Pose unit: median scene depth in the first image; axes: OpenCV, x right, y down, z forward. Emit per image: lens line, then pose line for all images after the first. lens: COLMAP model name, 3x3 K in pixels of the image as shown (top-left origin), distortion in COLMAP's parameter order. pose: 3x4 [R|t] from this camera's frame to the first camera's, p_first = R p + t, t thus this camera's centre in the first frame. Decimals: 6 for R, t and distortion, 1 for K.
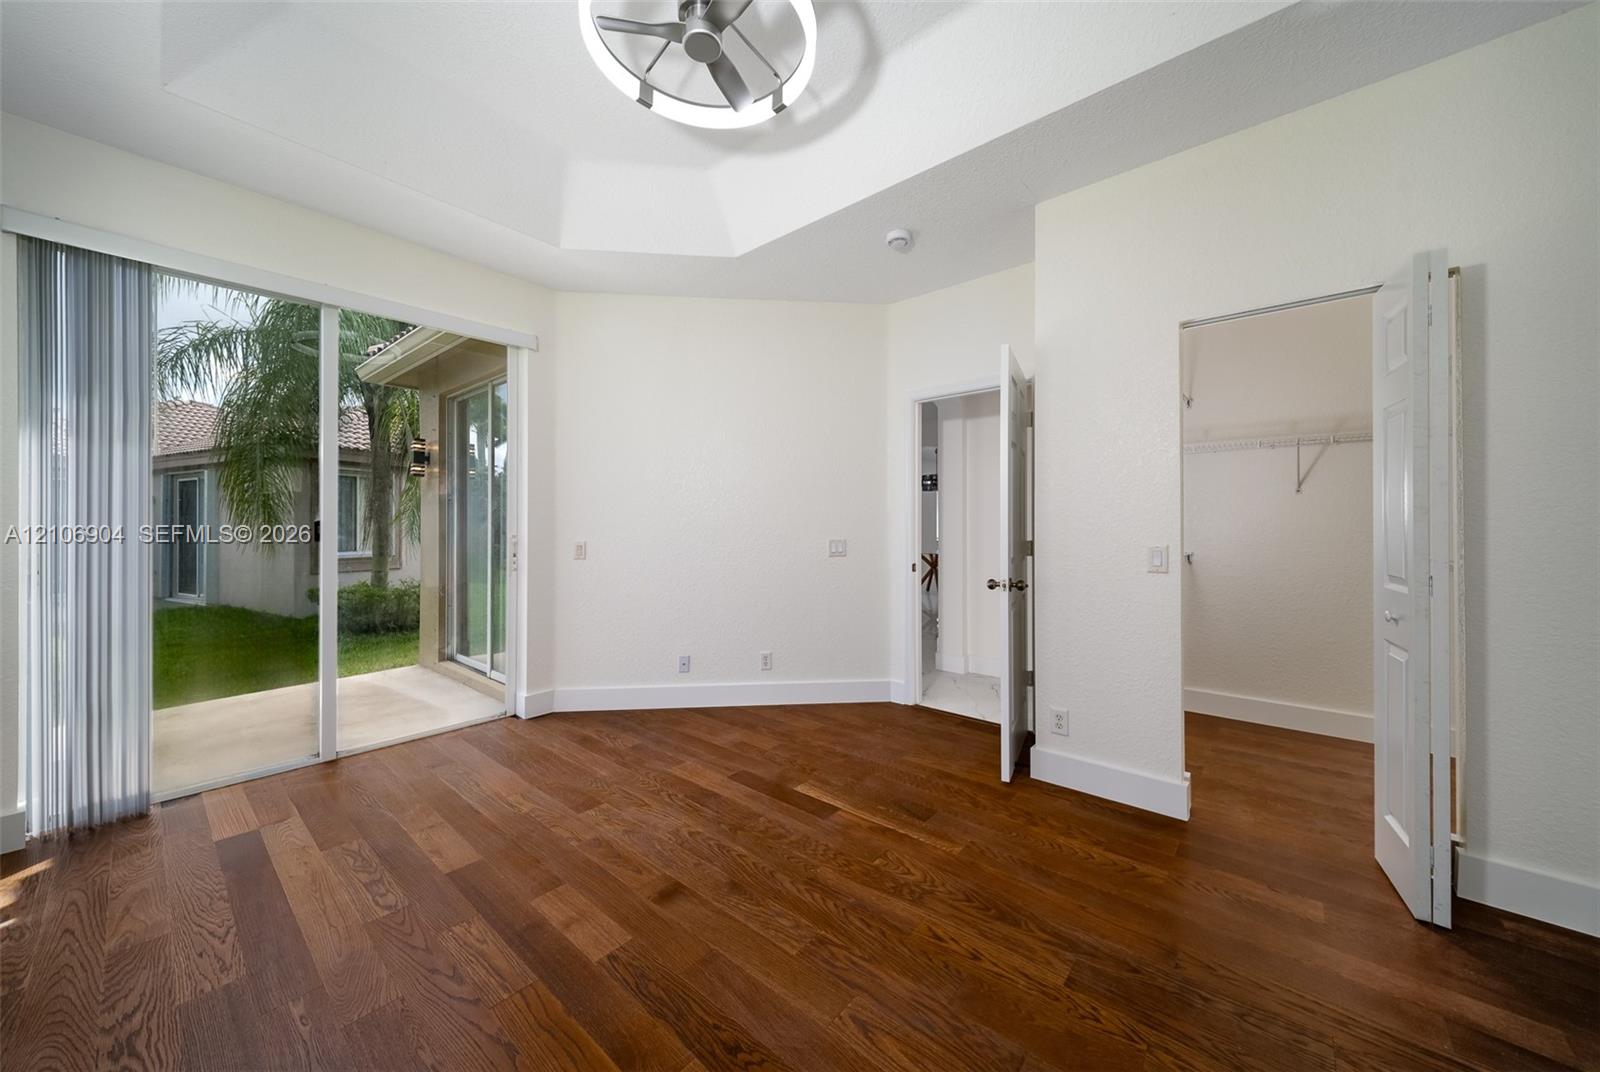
lens RADIAL K [[563.3, 0, 798.4], [0, 563.3, 527.9], [0, 0, 1]] dist [0.009150, -0.003402]
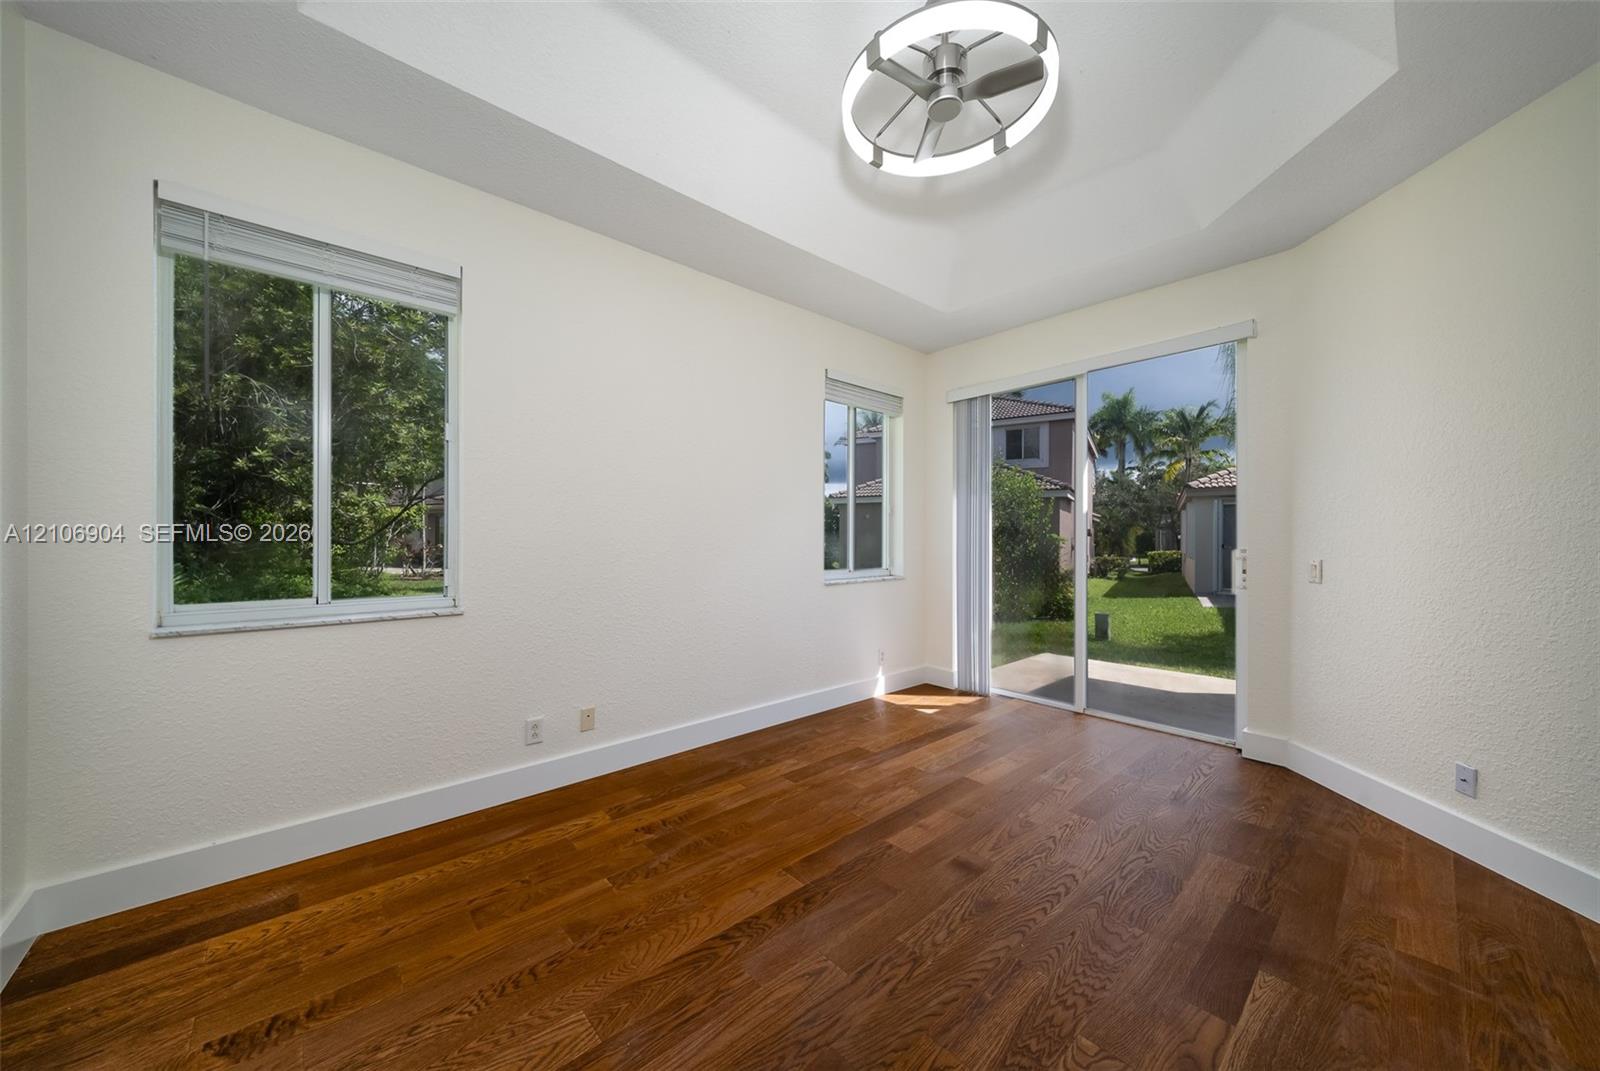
lens RADIAL K [[563.3, 0, 802.1], [0, 563.3, 538.5], [0, 0, 1]] dist [0.009150, -0.003402]
pose [[-0.120059, 0.006288, -0.992747, 0.748855], [-0.011005, 0.999910, 0.007664, -0.003920], [0.992706, 0.011846, -0.119979, 0.660594]]
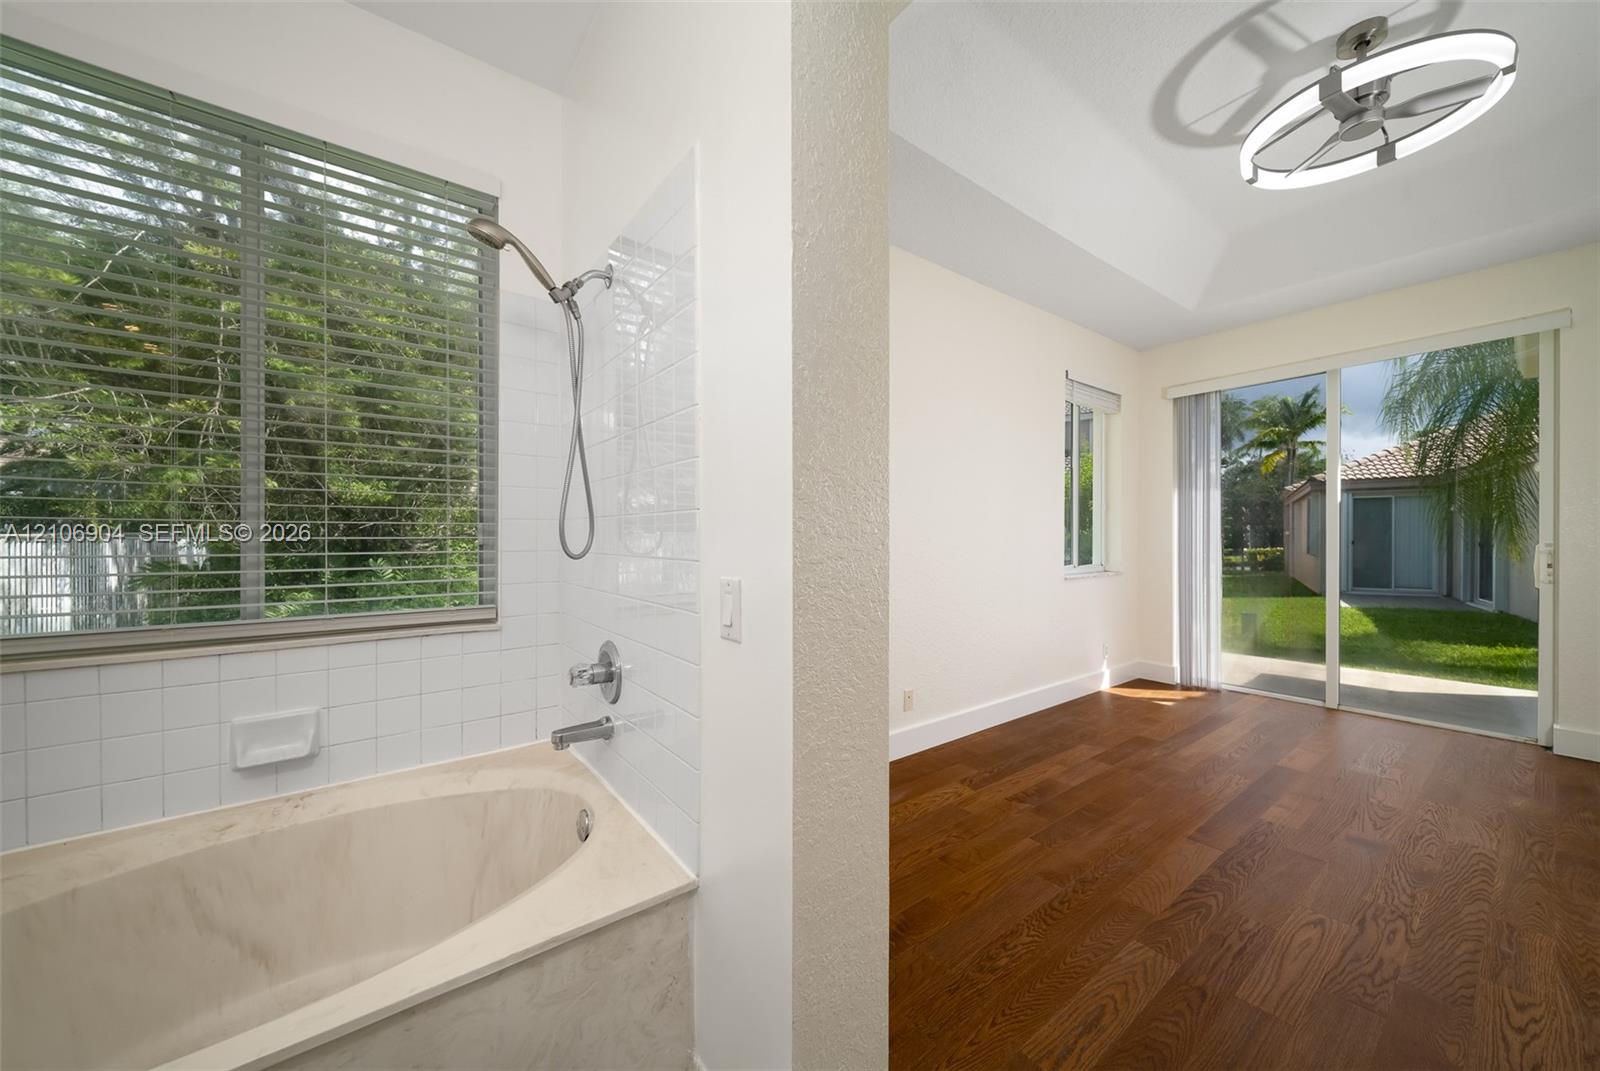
lens RADIAL K [[563.3, 0, 803.0], [0, 563.3, 539.5], [0, 0, 1]] dist [0.009150, -0.003402]
pose [[-0.209838, 0.009930, -0.977686, 0.955794], [-0.004234, 0.999930, 0.011065, 0.005319], [0.977727, 0.006462, -0.209781, 0.078714]]
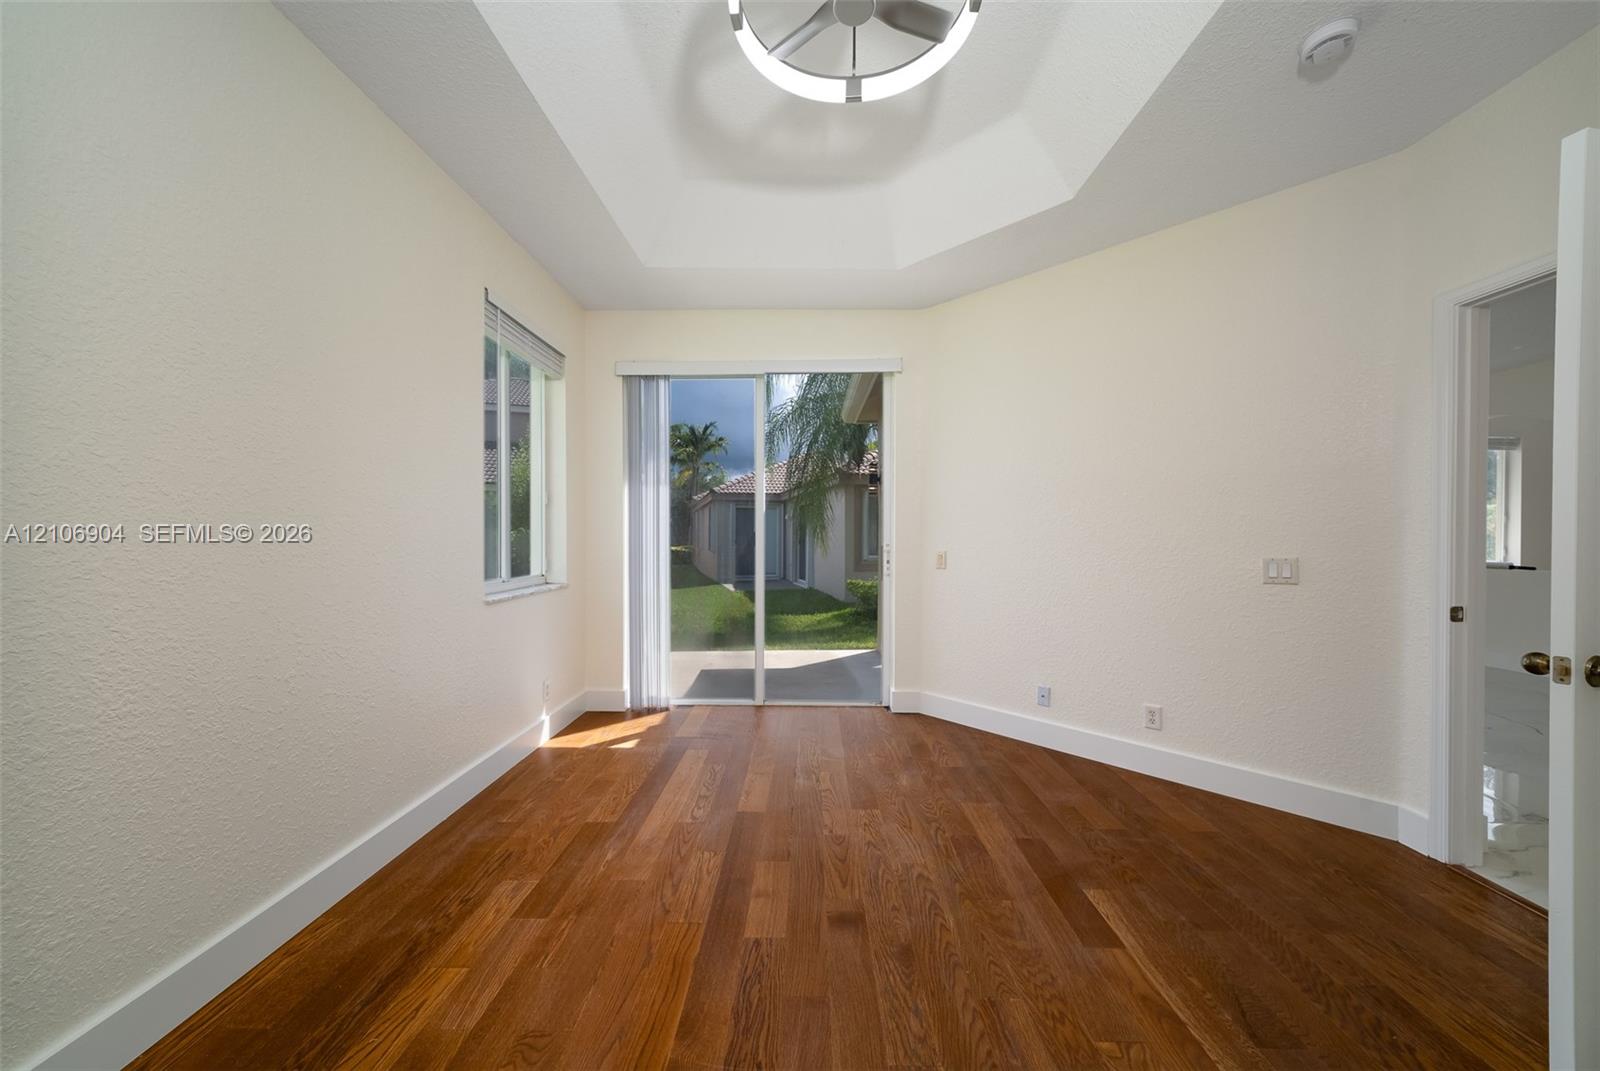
lens RADIAL K [[563.3, 0, 804.6], [0, 563.3, 540.5], [0, 0, 1]] dist [0.009150, -0.003402]
pose [[0.640898, 0.011470, -0.767540, 0.370446], [-0.009066, 0.999932, 0.007372, 0.000228], [0.767573, 0.002234, 0.640958, 0.272977]]
